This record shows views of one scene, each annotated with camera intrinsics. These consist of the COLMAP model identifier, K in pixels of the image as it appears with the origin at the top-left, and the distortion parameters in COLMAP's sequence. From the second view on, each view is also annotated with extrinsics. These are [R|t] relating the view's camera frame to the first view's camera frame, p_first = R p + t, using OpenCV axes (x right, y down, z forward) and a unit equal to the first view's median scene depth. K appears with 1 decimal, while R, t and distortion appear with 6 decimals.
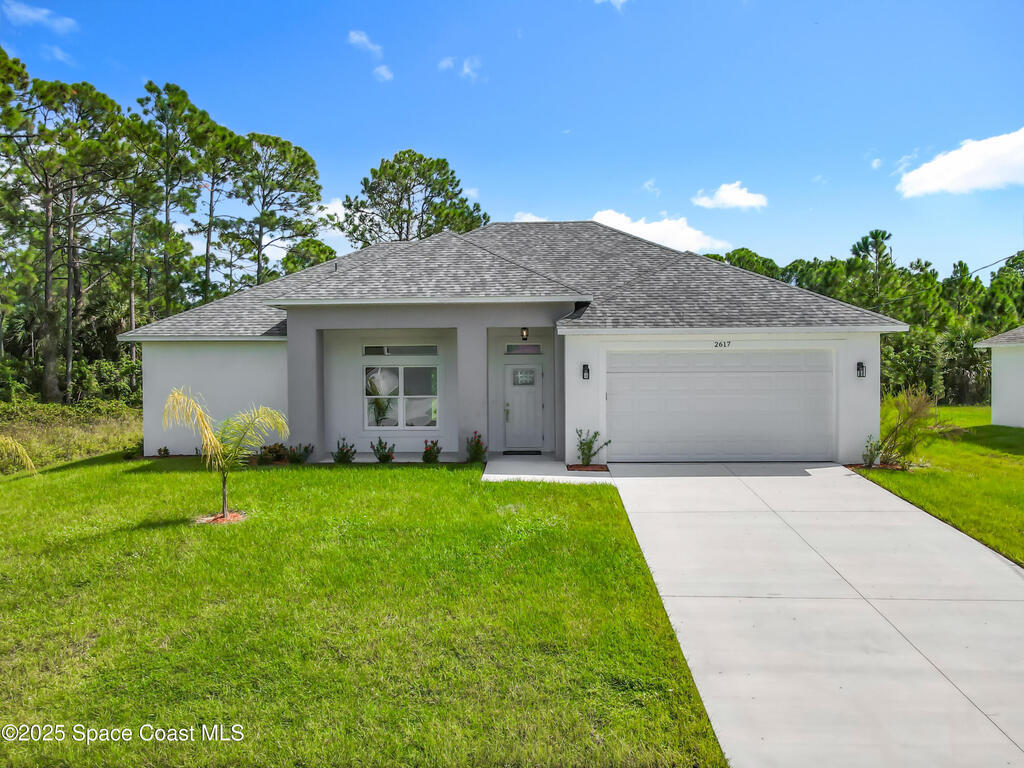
lens RADIAL K [[718.4, 0, 512.0], [0, 718.4, 384.0], [0, 0, 1]] dist [-0.004836, -0.001430]
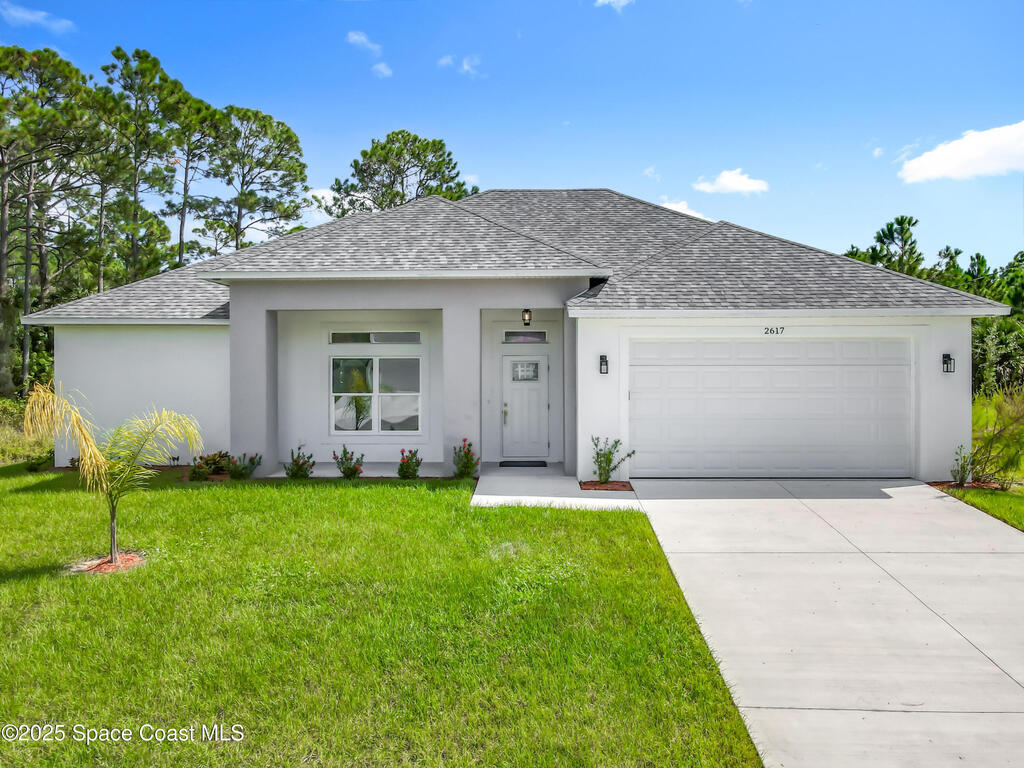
lens RADIAL K [[737.6, 0, 517.5], [0, 737.6, 363.4], [0, 0, 1]] dist [0.012044, 0.002497]
pose [[0.999958, 0.004144, 0.008211, 0.000538], [-0.003964, 0.999755, -0.021769, 0.000101], [-0.008299, 0.021736, 0.999729, 0.165560]]
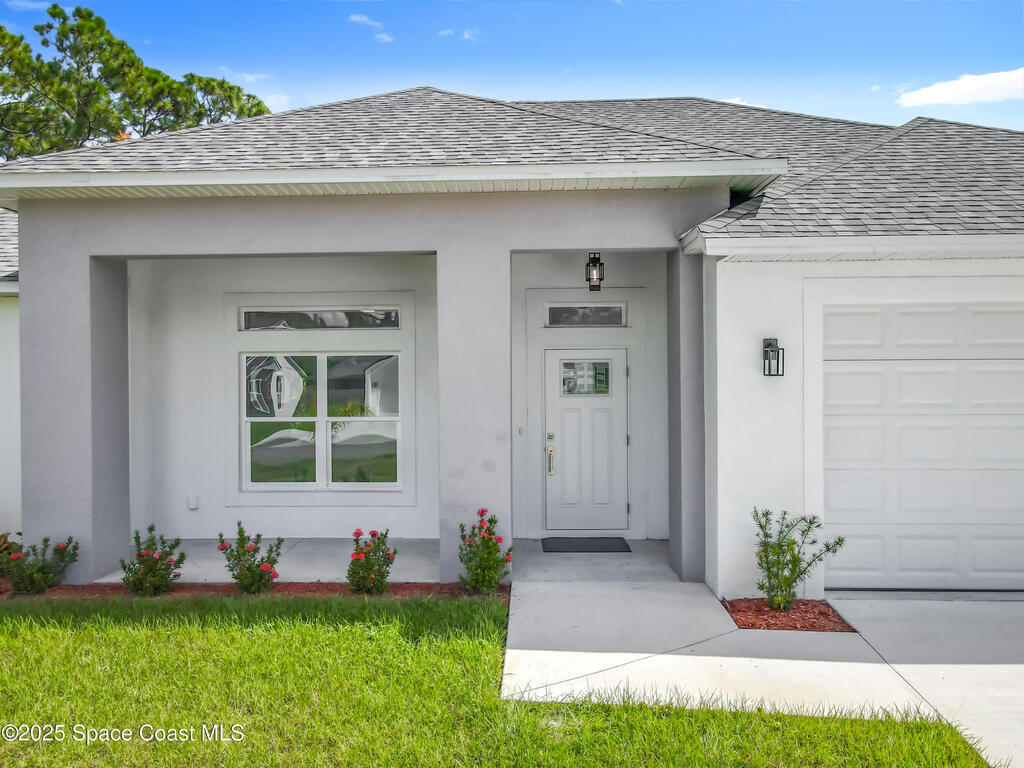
lens RADIAL K [[763.8, 0, 512.0], [0, 763.8, 384.0], [0, 0, 1]] dist [0.019143, 0.007242]
pose [[0.999990, 0.000340, -0.004472, -0.030162], [-0.000430, 0.999796, -0.020171, 0.005220], [0.004464, 0.020172, 0.999787, 0.533957]]
